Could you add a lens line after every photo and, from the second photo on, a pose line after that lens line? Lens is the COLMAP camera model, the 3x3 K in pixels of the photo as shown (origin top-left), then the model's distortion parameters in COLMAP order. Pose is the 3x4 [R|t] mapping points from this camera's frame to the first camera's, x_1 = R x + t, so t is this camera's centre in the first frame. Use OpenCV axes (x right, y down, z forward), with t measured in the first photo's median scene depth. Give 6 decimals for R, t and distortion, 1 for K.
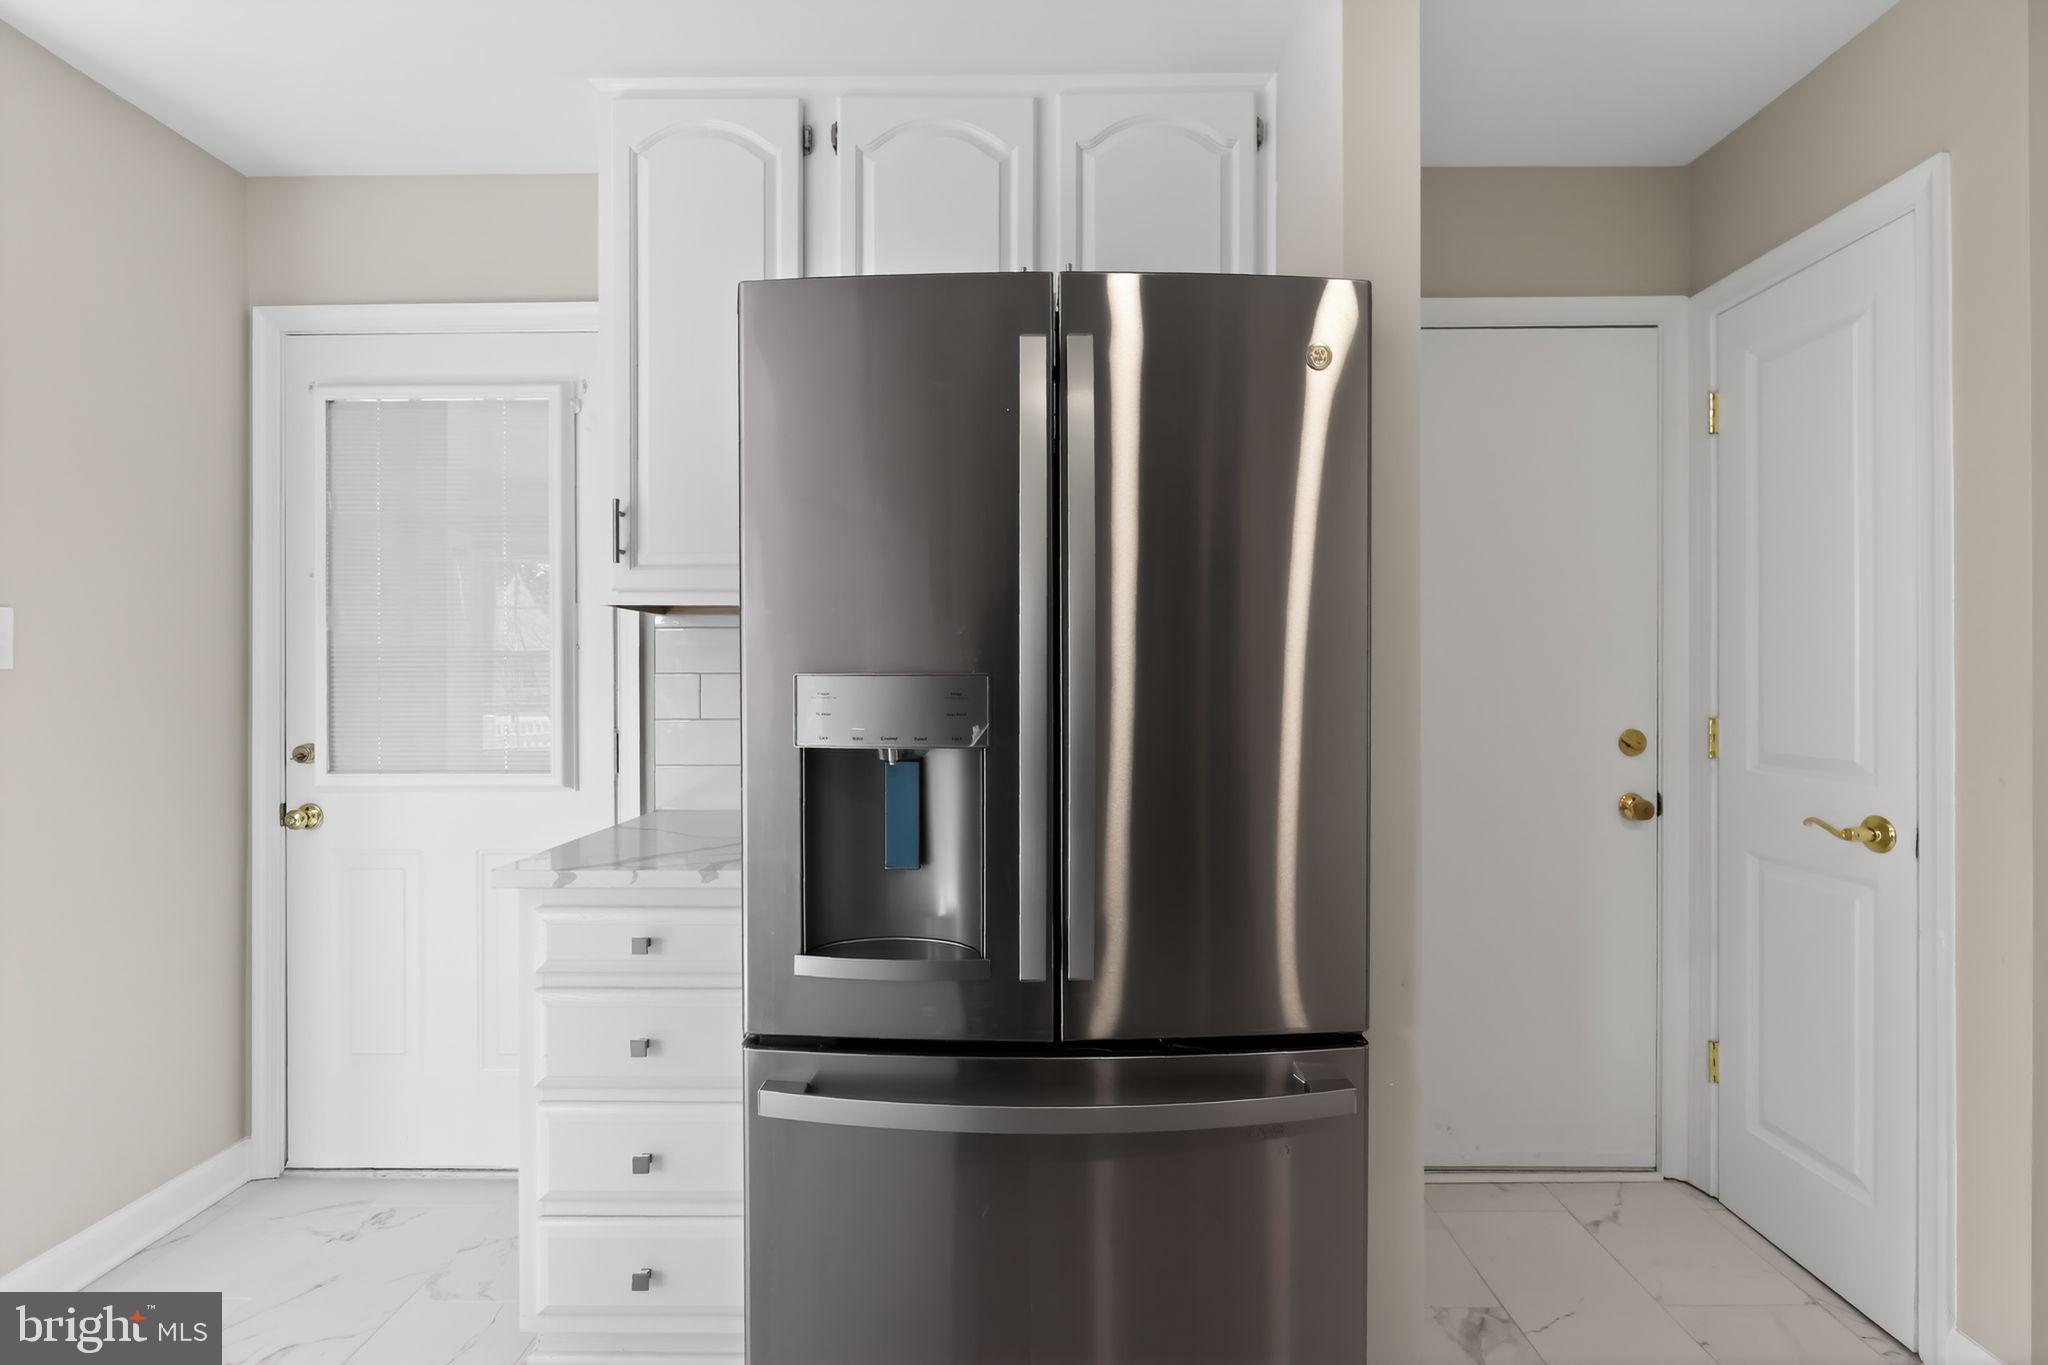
lens RADIAL K [[883.7, 0, 1023.4], [0, 883.7, 695.4], [0, 0, 1]] dist [-0.001452, -0.001491]
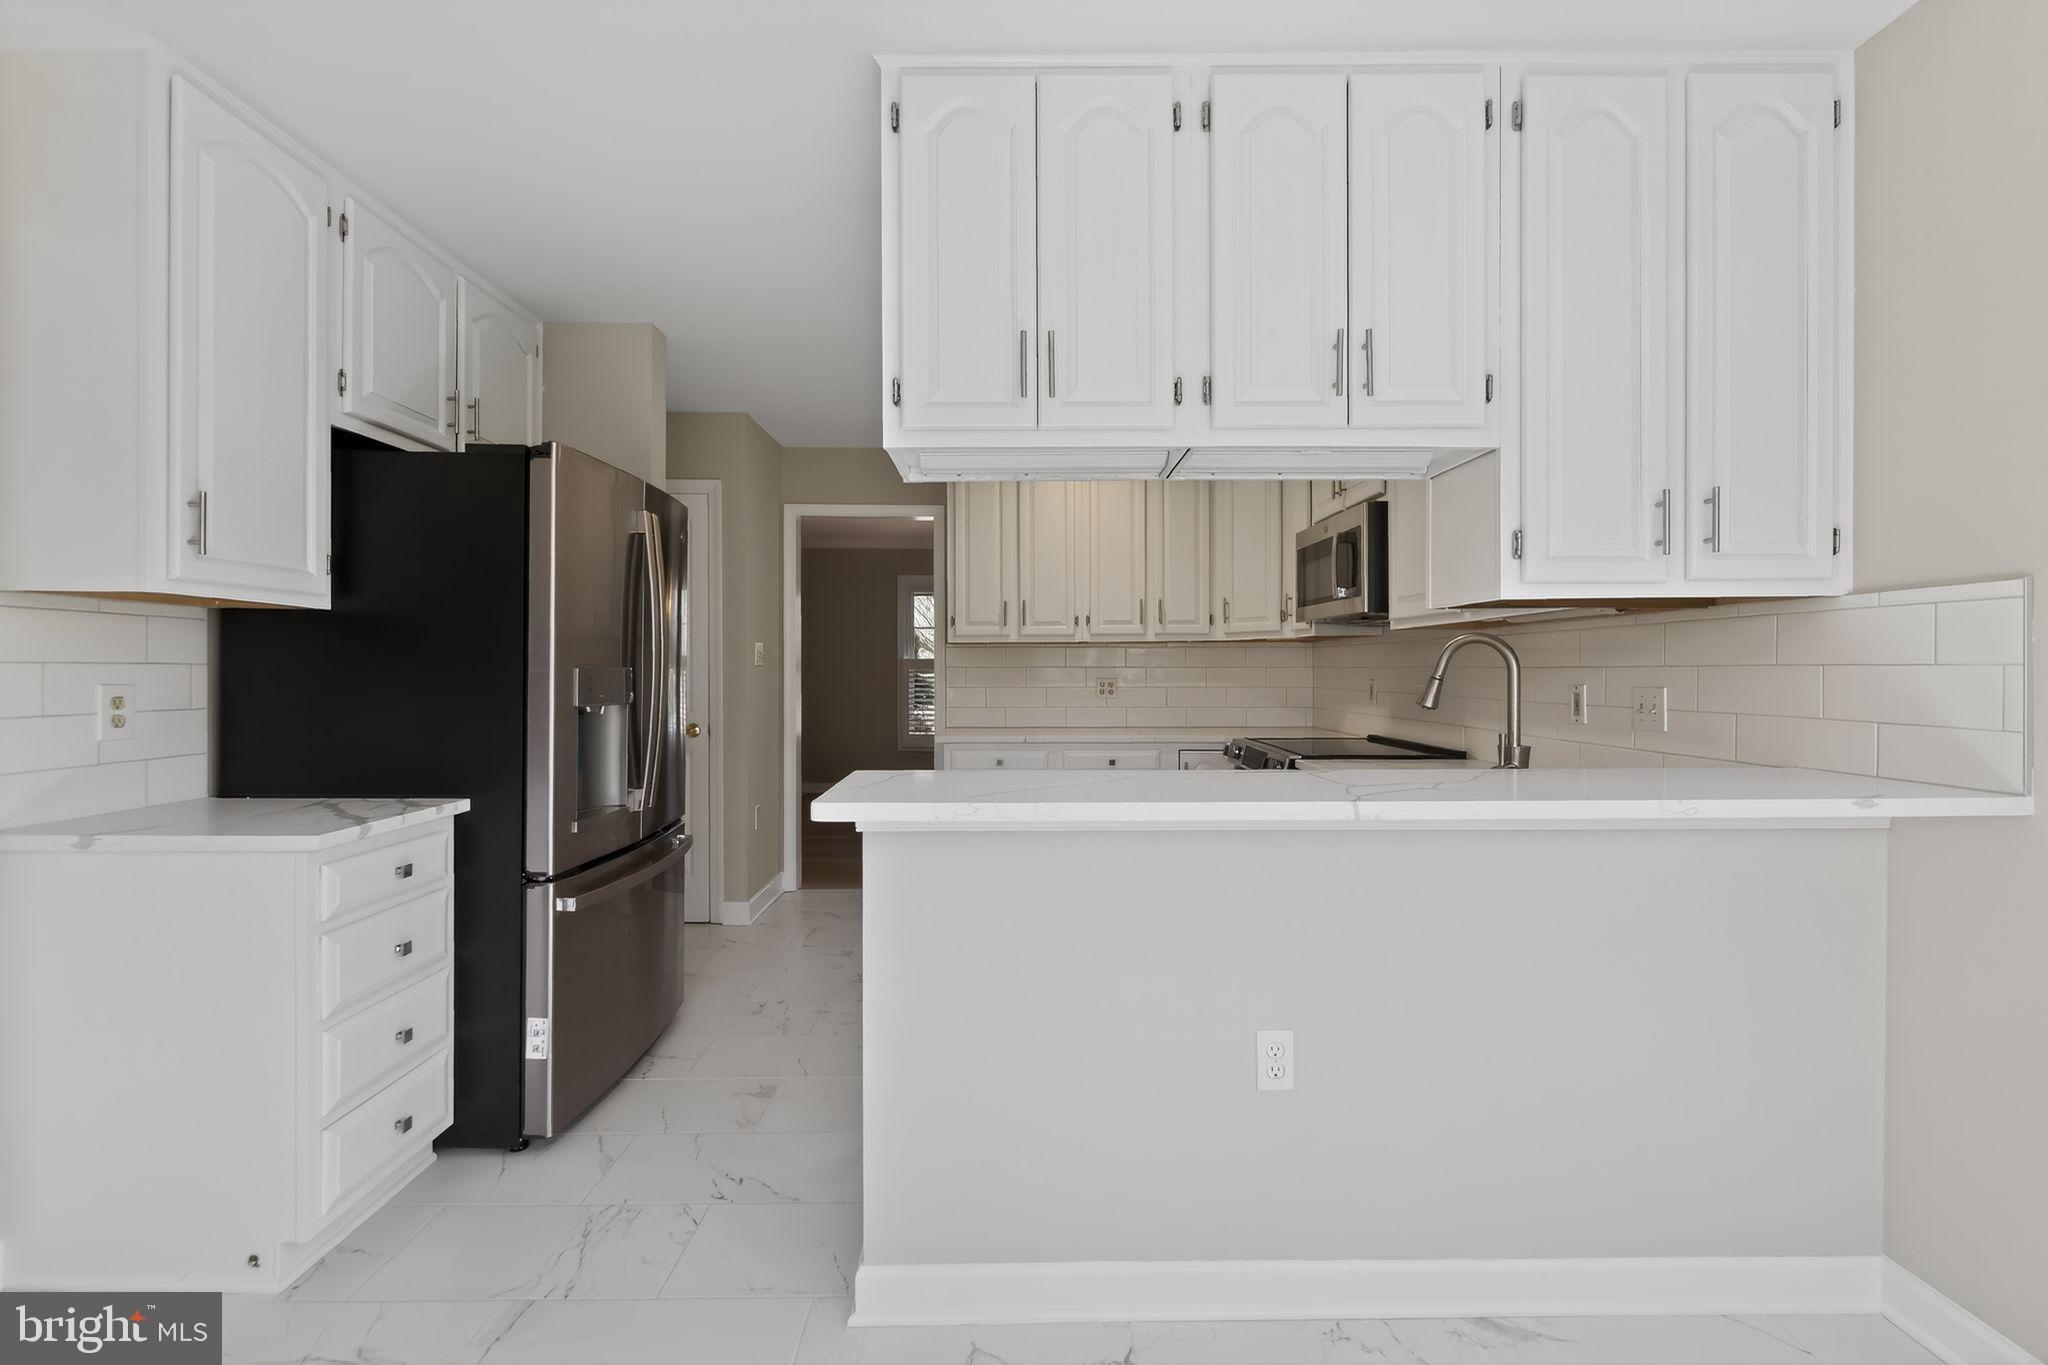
lens RADIAL K [[883.7, 0, 1024.2], [0, 883.7, 670.2], [0, 0, 1]] dist [-0.001452, -0.001491]
pose [[-0.012932, -0.010251, 0.999864, -1.751466], [0.006310, 0.999927, 0.010333, -0.025683], [-0.999896, 0.006443, -0.012866, 0.086165]]
